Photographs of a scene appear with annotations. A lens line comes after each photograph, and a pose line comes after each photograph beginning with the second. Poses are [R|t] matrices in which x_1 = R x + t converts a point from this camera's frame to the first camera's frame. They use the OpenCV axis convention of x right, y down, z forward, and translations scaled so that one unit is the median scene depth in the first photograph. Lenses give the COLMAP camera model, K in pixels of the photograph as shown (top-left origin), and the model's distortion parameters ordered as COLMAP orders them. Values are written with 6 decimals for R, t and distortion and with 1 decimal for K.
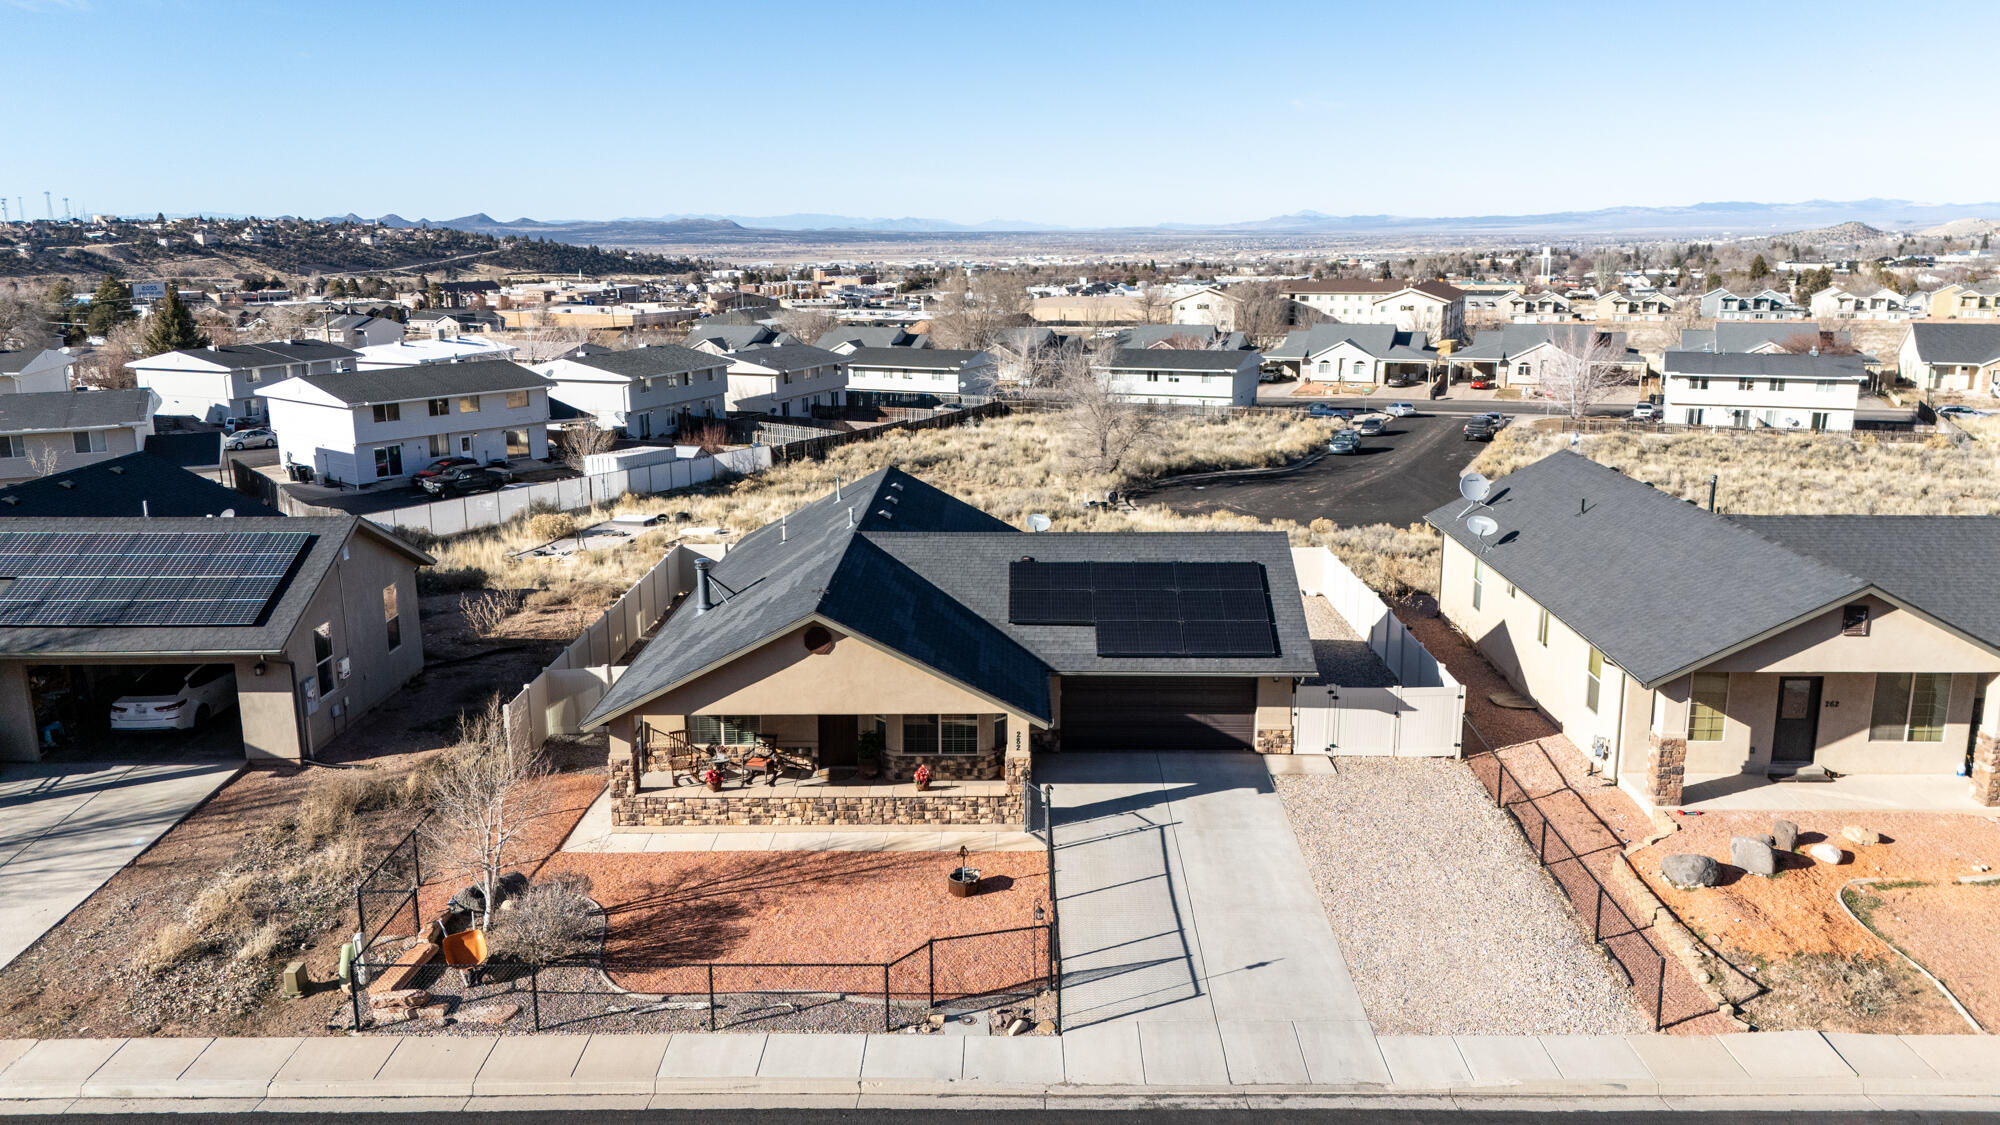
lens RADIAL K [[1463.7, 0, 999.8], [0, 1463.7, 555.6], [0, 0, 1]] dist [0.088048, -0.082684]
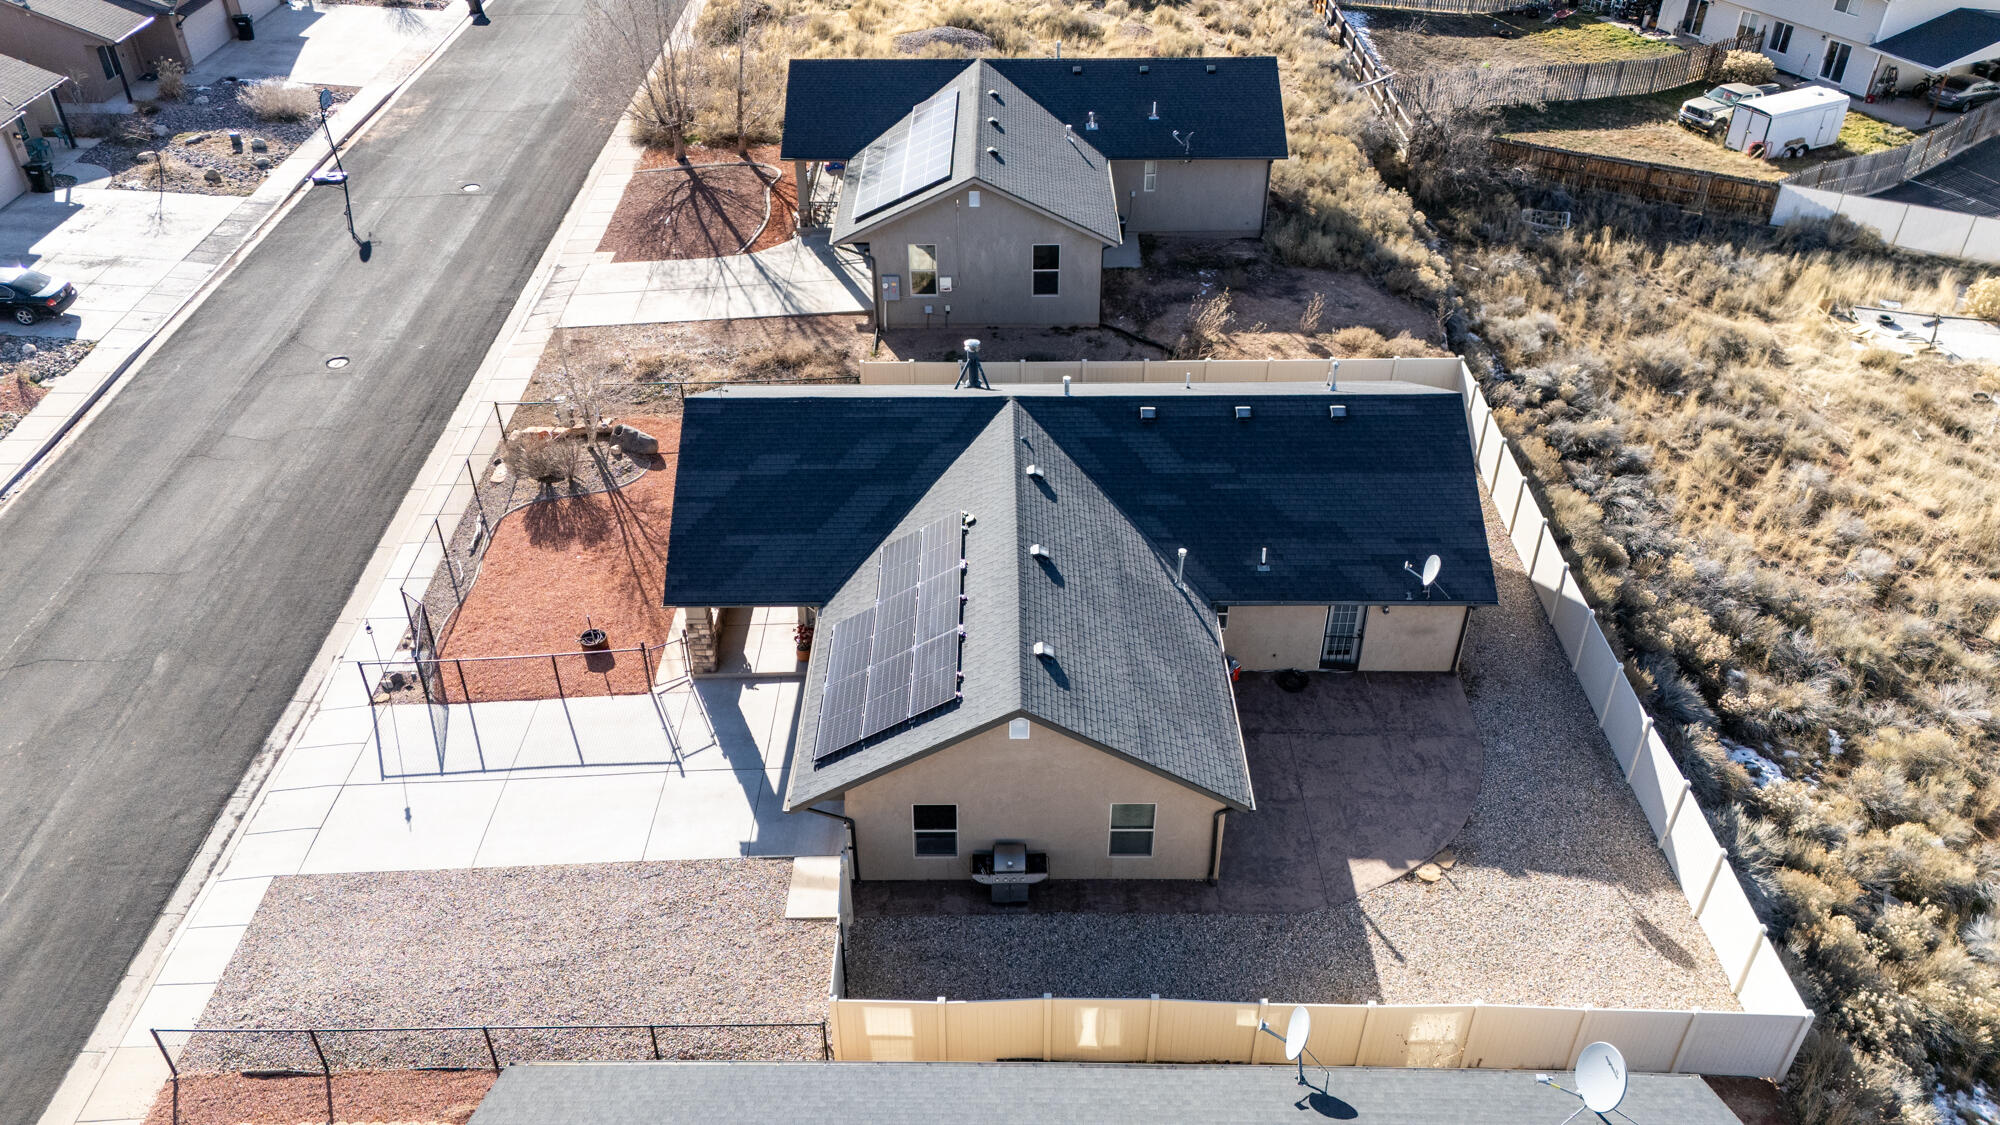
lens RADIAL K [[1463.7, 0, 999.8], [0, 1463.7, 555.6], [0, 0, 1]] dist [0.088048, -0.082684]
pose [[0.010373, 0.590623, -0.806881, 0.842617], [-0.219640, 0.788563, 0.574392, -0.556635], [0.975526, 0.171266, 0.137905, 1.048751]]
